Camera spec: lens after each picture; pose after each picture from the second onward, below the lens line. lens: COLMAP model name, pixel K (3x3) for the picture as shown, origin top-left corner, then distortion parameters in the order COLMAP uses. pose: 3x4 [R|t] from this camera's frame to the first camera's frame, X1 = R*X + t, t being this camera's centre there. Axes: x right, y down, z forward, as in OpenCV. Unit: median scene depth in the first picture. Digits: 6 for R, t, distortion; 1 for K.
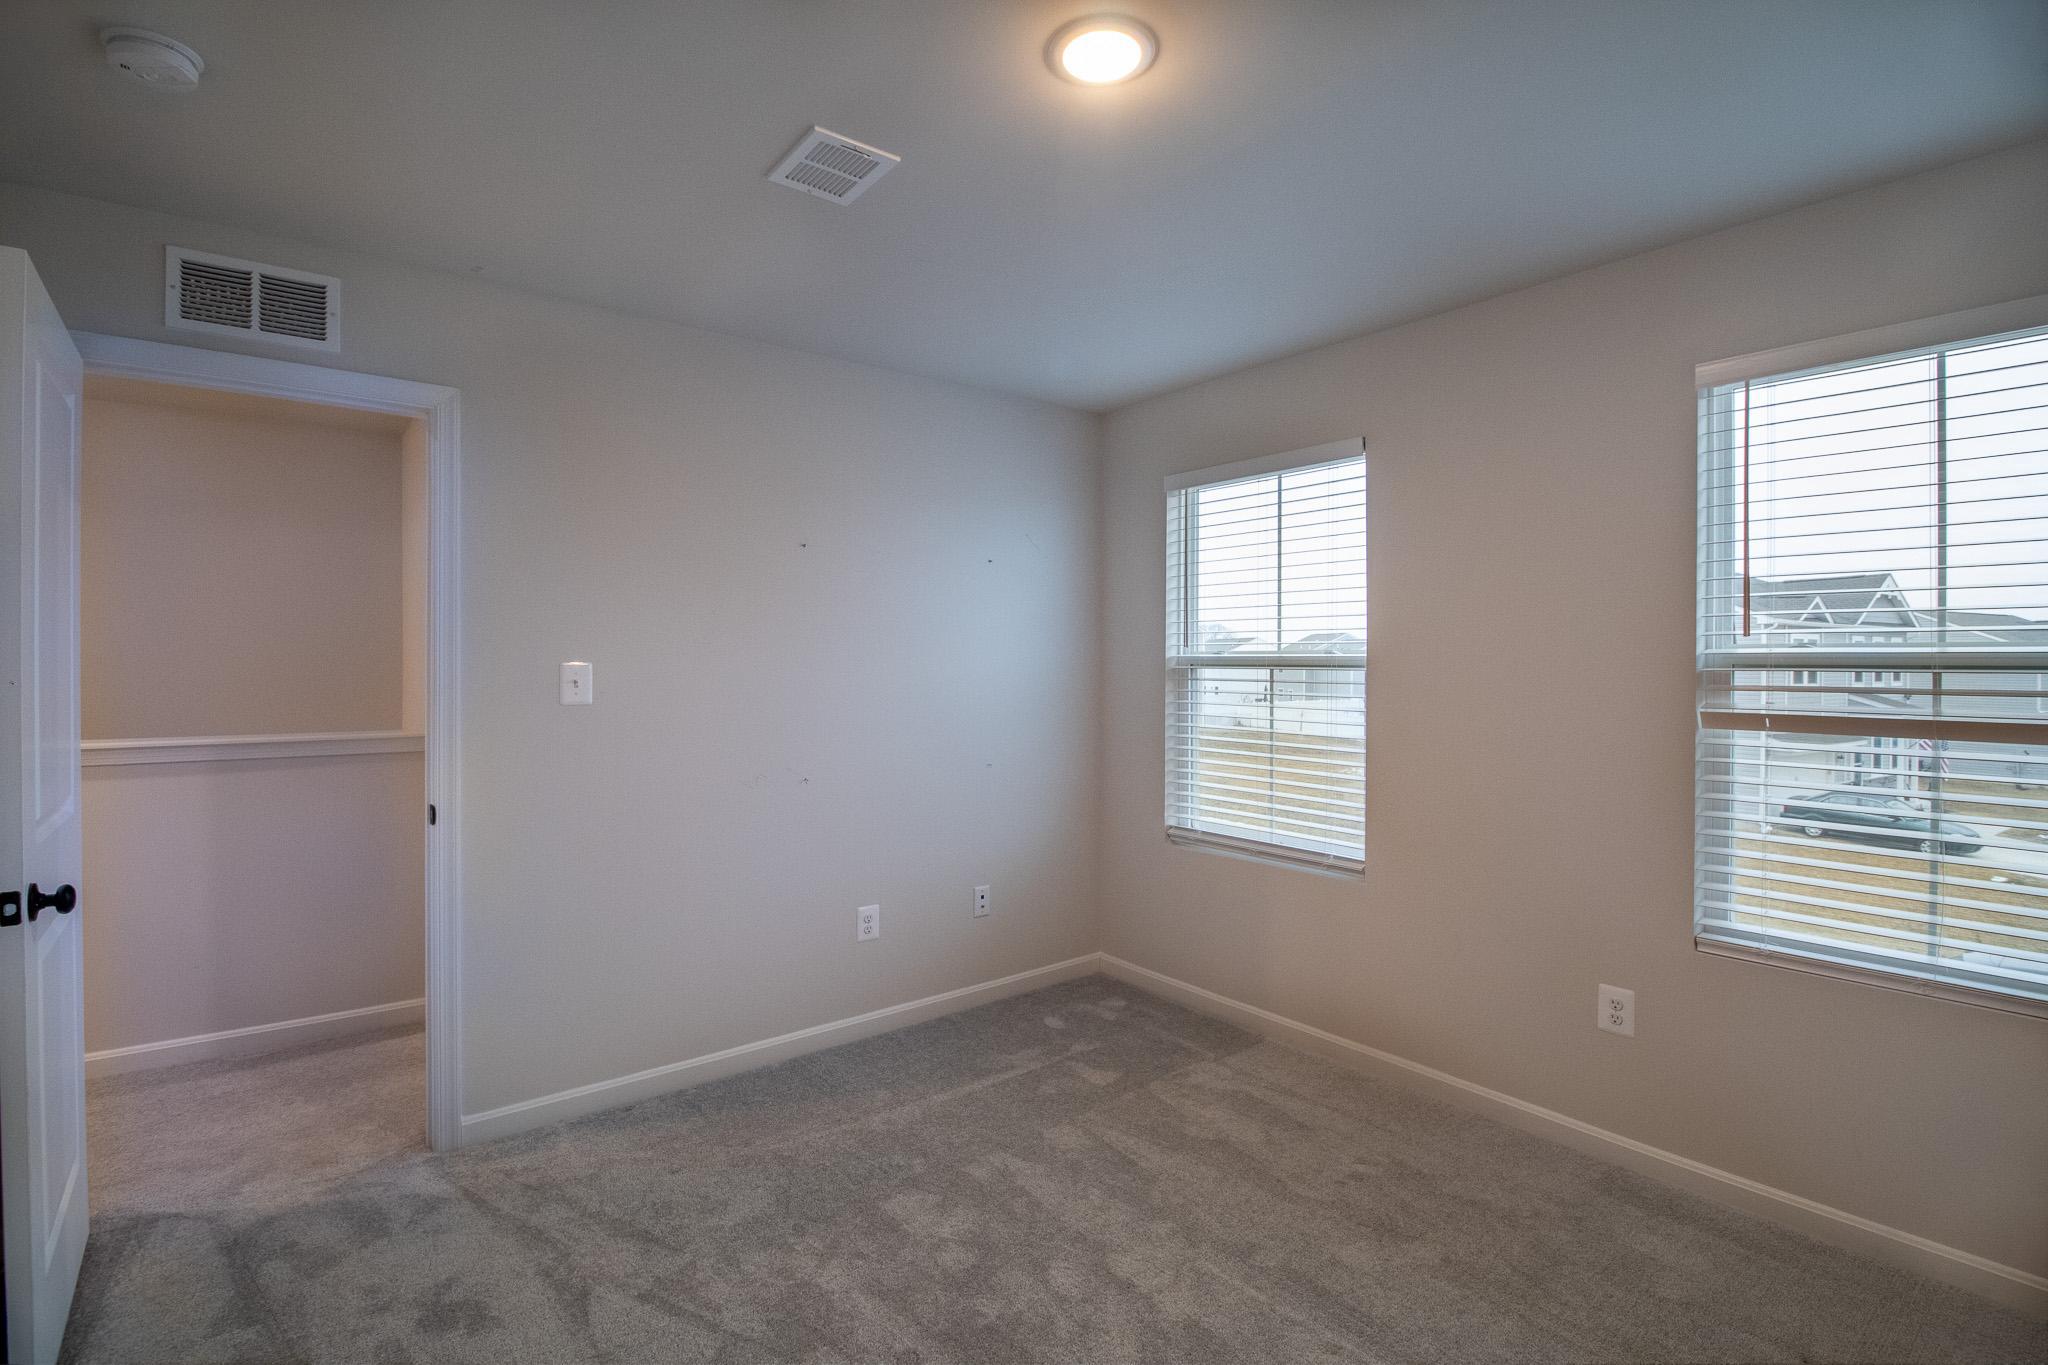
lens RADIAL K [[940.6, 0, 1017.1], [0, 940.6, 668.9], [0, 0, 1]] dist [-0.018412, -0.003017]
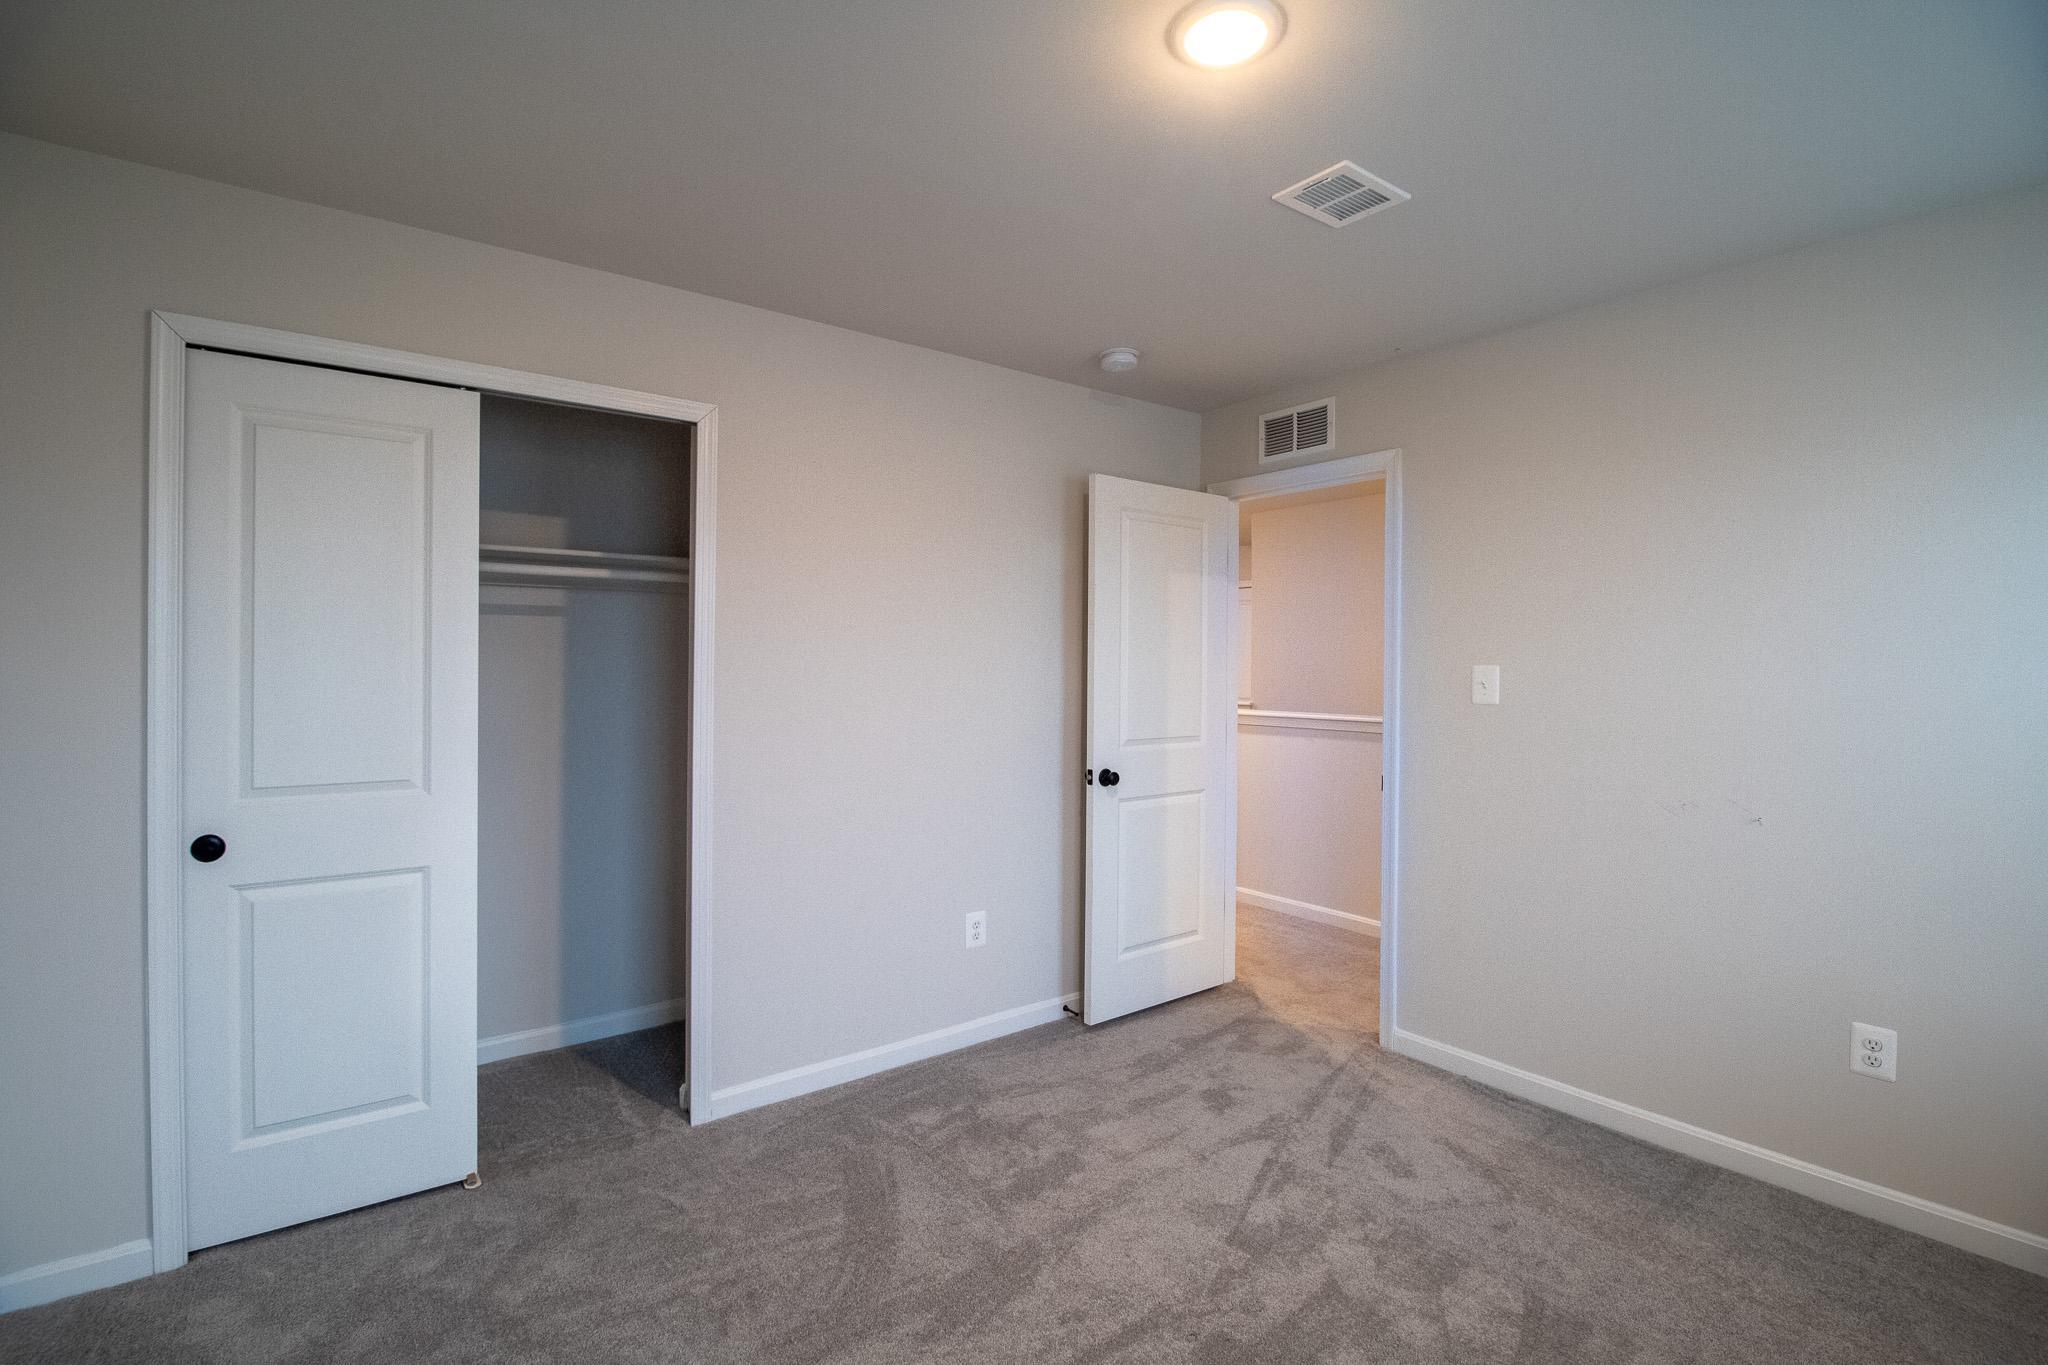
lens RADIAL K [[940.6, 0, 1029.2], [0, 940.6, 670.5], [0, 0, 1]] dist [-0.018412, -0.003017]
pose [[-0.013160, 0.003841, -0.999906, 0.771512], [-0.013147, 0.999906, 0.004014, 0.001539], [0.999827, 0.013199, -0.013109, 0.594150]]
